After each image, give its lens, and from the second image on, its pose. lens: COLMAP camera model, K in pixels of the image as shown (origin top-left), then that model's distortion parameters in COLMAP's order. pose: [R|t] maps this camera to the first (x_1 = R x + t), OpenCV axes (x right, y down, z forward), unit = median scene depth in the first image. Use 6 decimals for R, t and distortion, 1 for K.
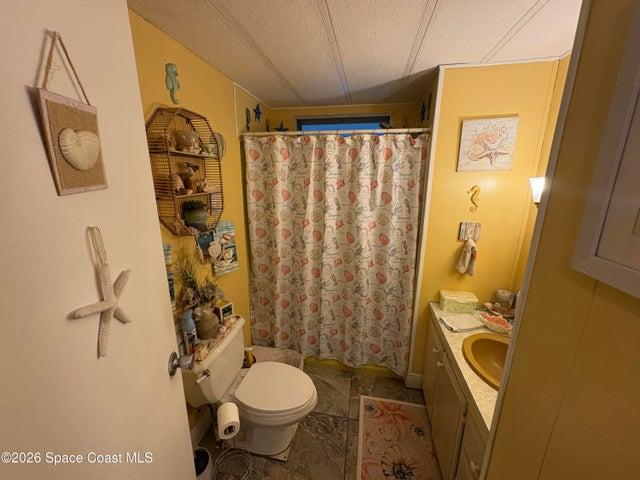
lens RADIAL K [[254.5, 0, 320.6], [0, 254.5, 240.1], [0, 0, 1]] dist [0.000865, 0.000611]
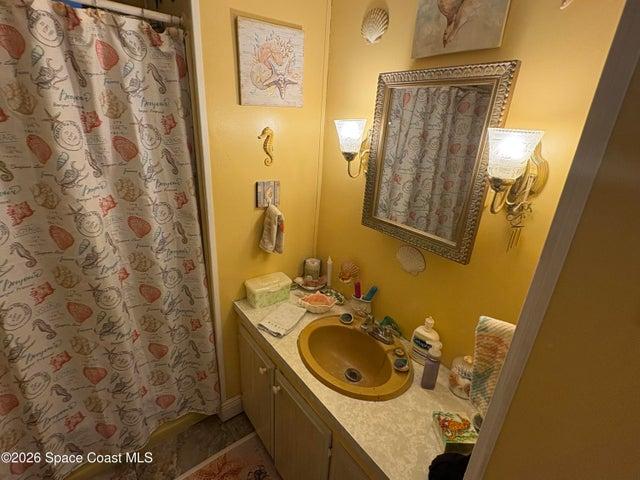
lens RADIAL K [[308.8, 0, 317.7], [0, 308.8, 240.0], [0, 0, 1]] dist [-0.000140, 0.000434]
pose [[0.659545, -0.241333, 0.711870, 0.023257], [0.128142, 0.969294, 0.209880, -0.068822], [-0.740662, -0.047204, 0.670218, 0.287548]]
